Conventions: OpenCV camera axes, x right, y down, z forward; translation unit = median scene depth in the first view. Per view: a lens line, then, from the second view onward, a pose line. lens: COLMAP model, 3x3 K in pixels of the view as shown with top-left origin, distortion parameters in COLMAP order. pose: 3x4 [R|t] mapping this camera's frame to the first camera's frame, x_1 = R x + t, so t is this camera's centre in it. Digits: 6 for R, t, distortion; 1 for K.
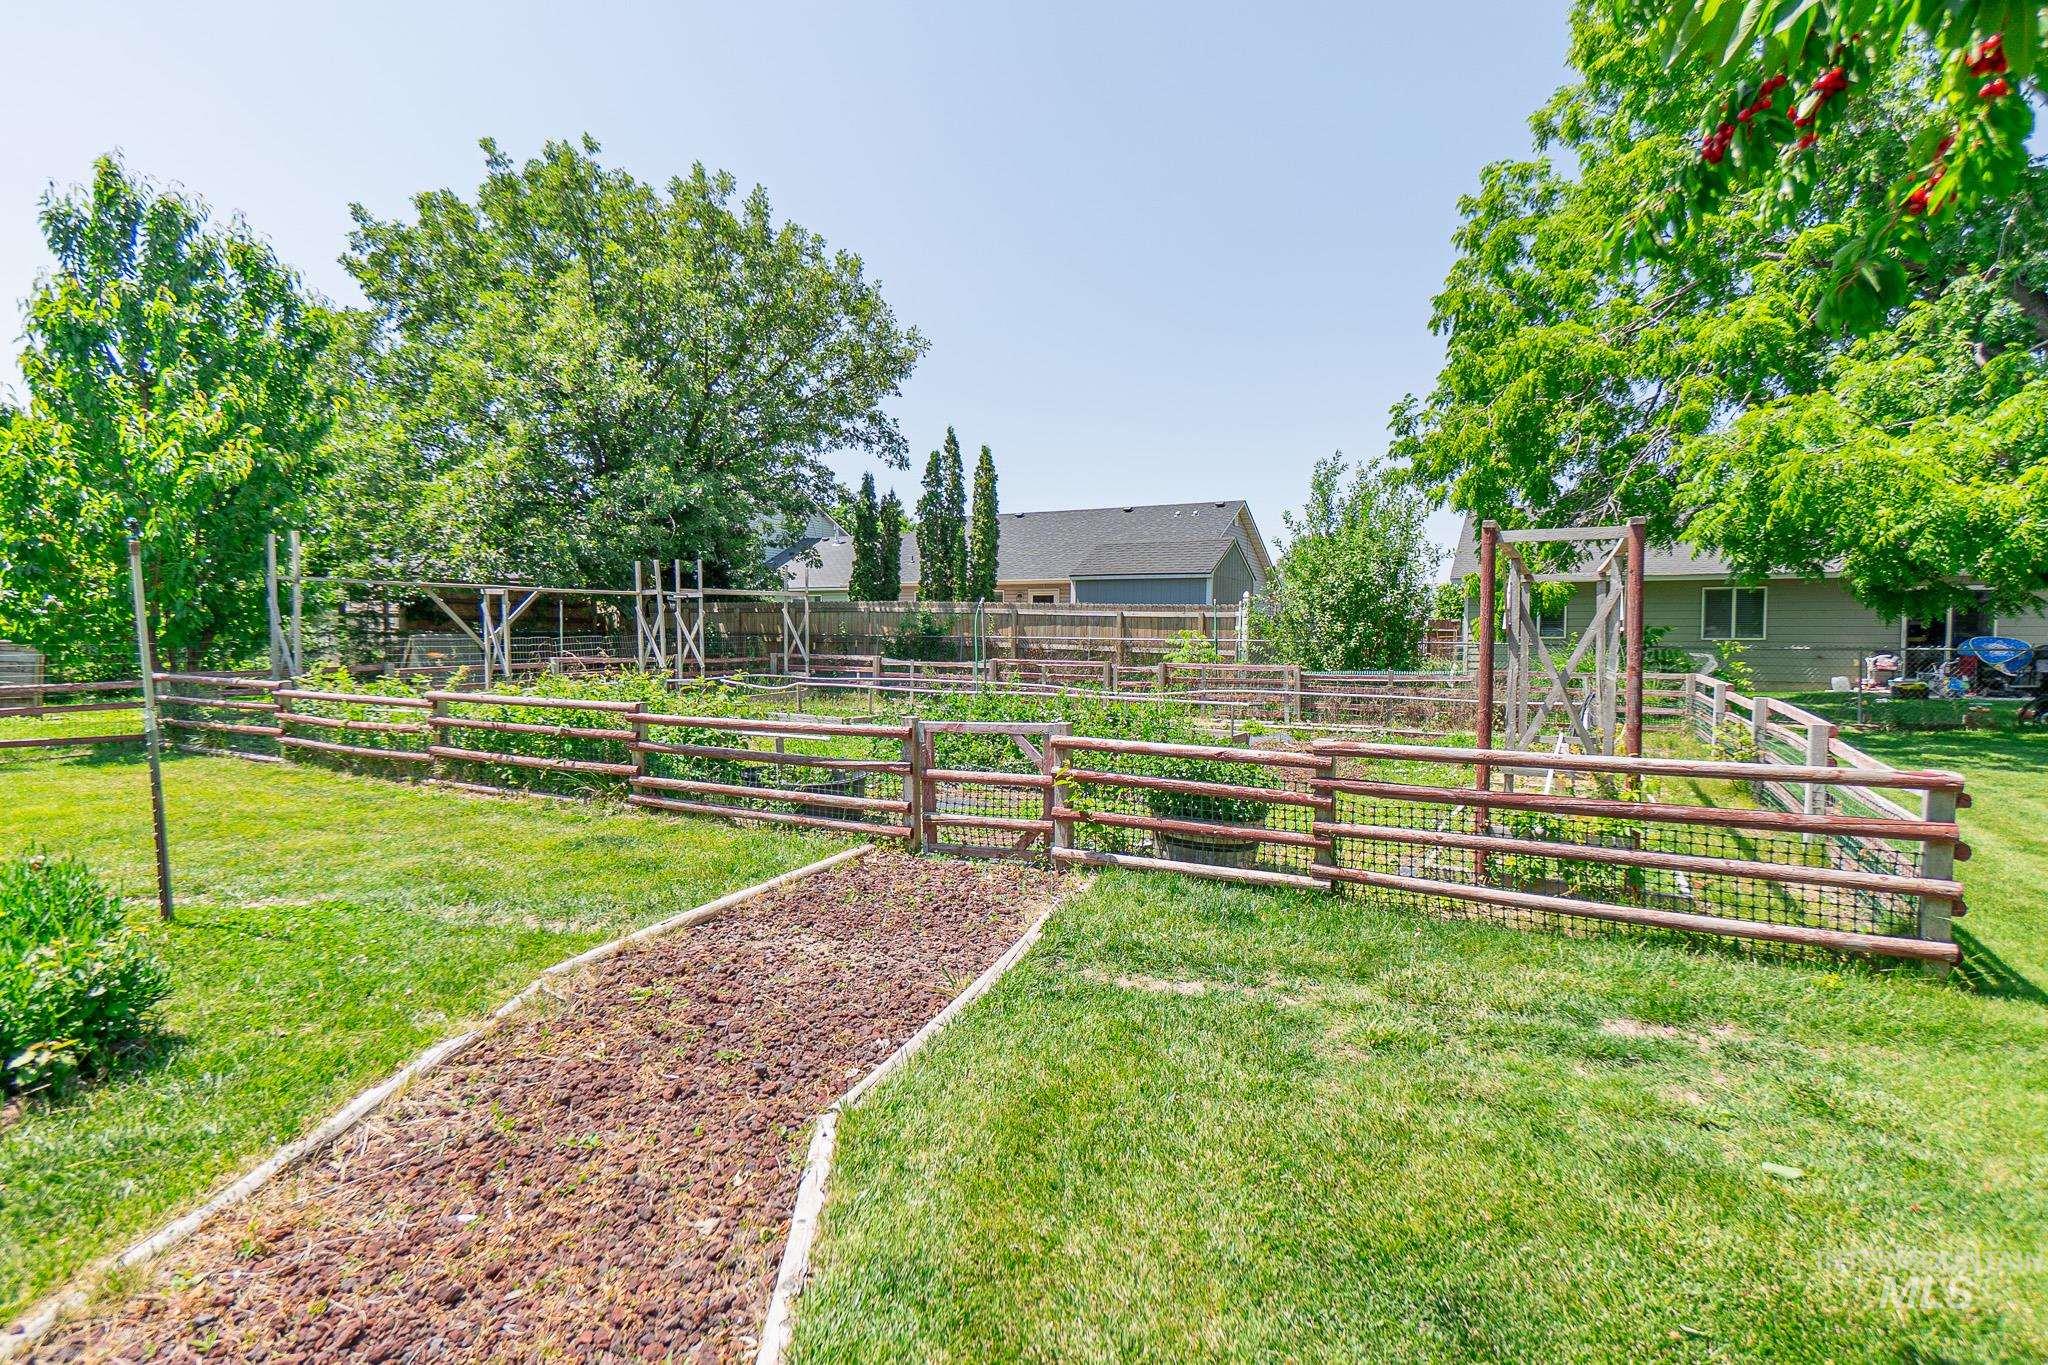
lens RADIAL K [[985.3, 0, 1024.0], [0, 985.3, 682.5], [0, 0, 1]] dist [0.002936, 0.000202]
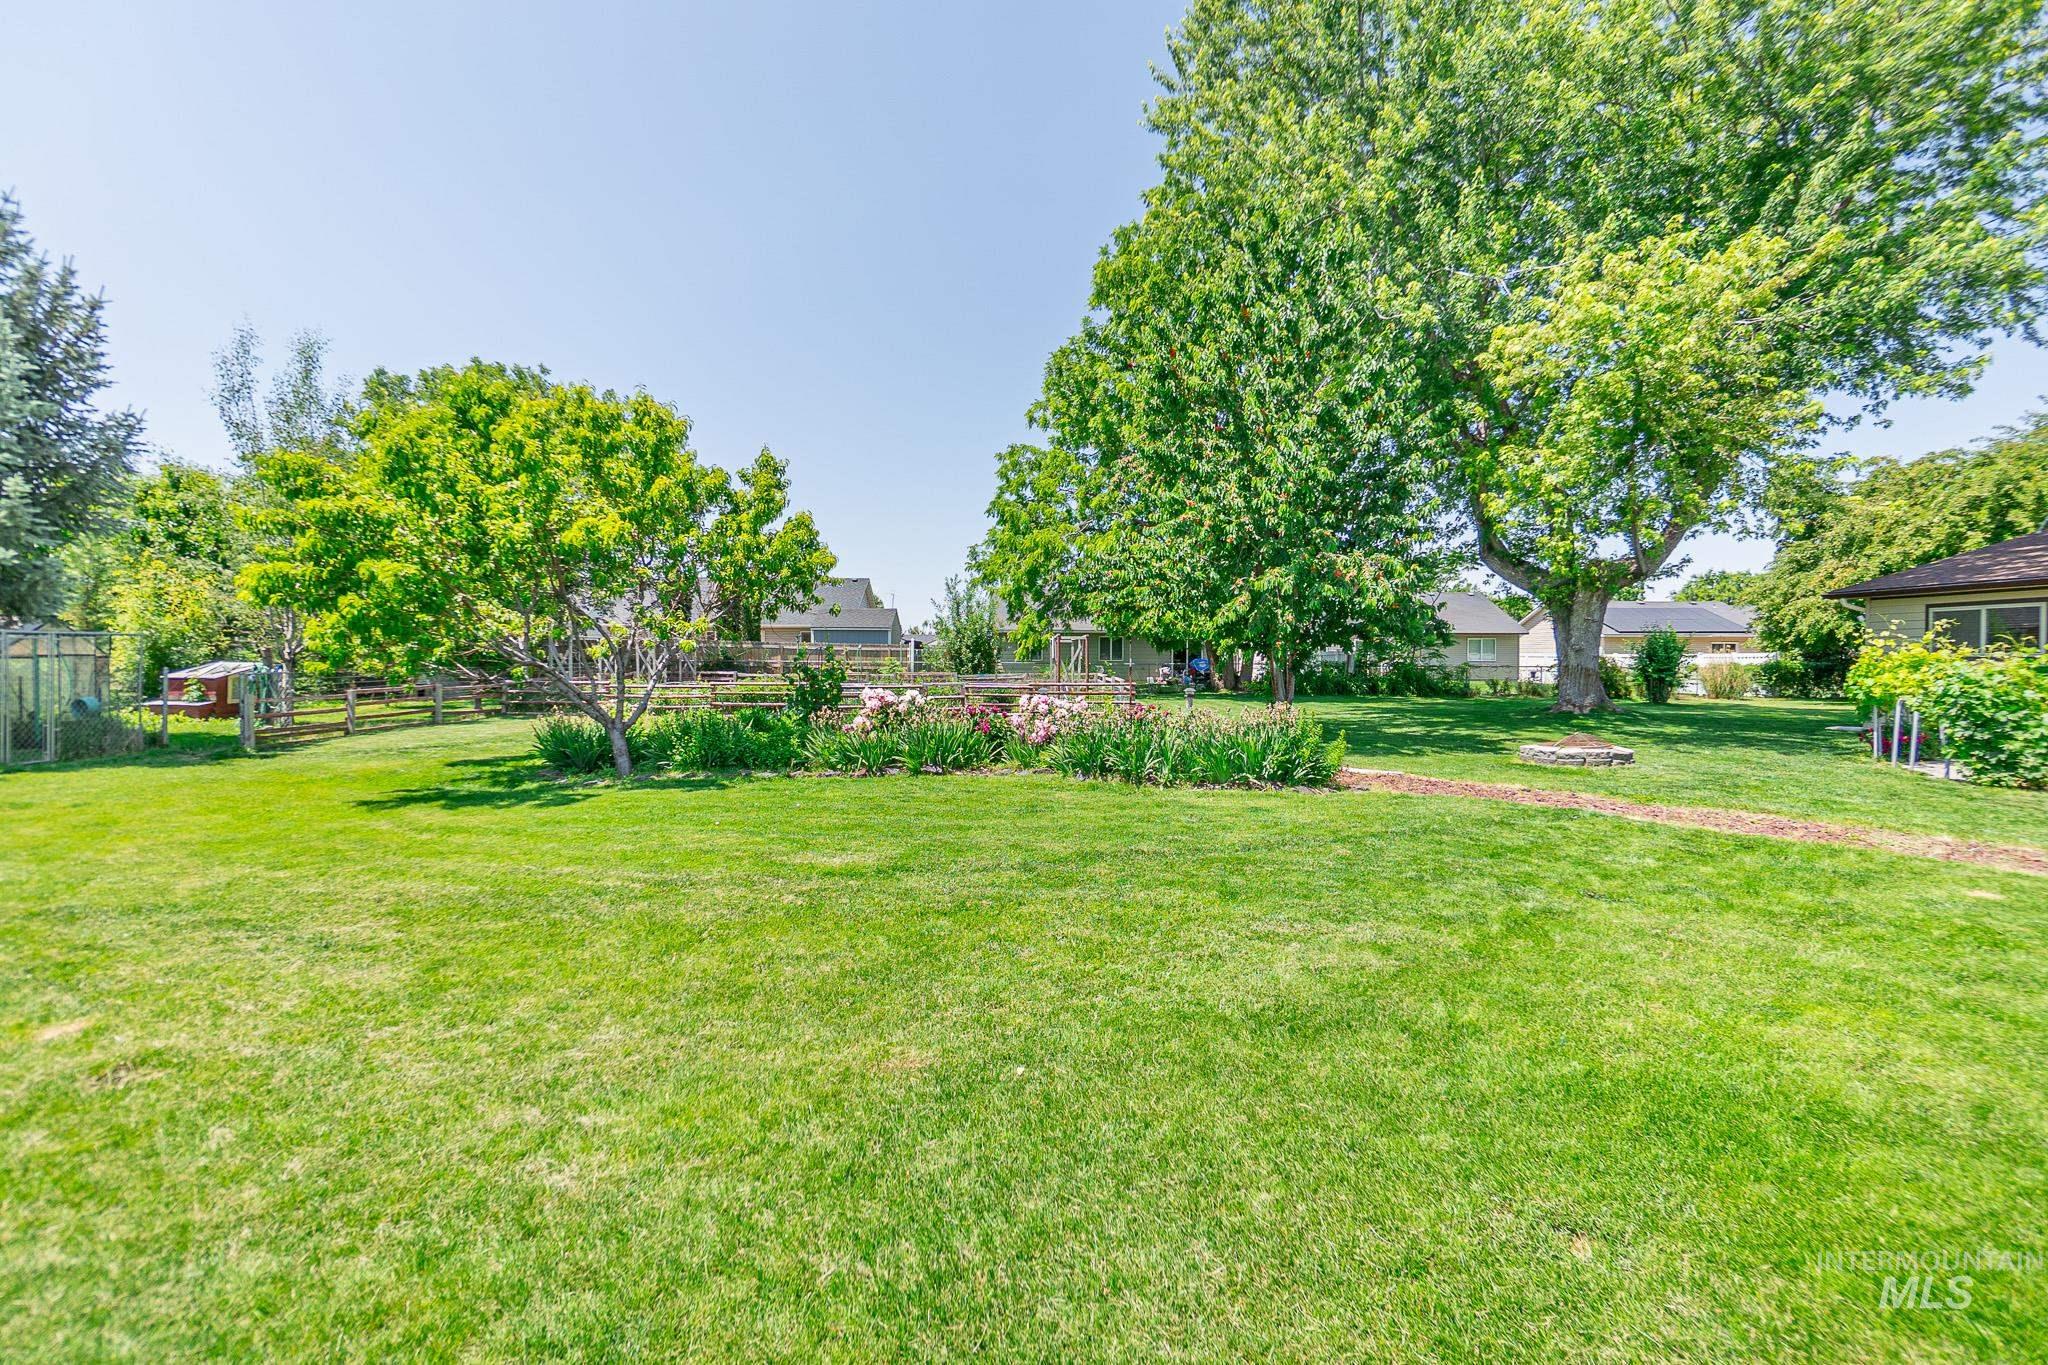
lens RADIAL K [[883.8, 0, 1017.4], [0, 883.8, 666.2], [0, 0, 1]] dist [-0.002077, -0.000506]
pose [[0.865847, -0.011038, 0.500188, -0.486065], [0.035557, 0.998586, -0.039514, 0.044548], [-0.499044, 0.051998, 0.865015, -0.655634]]
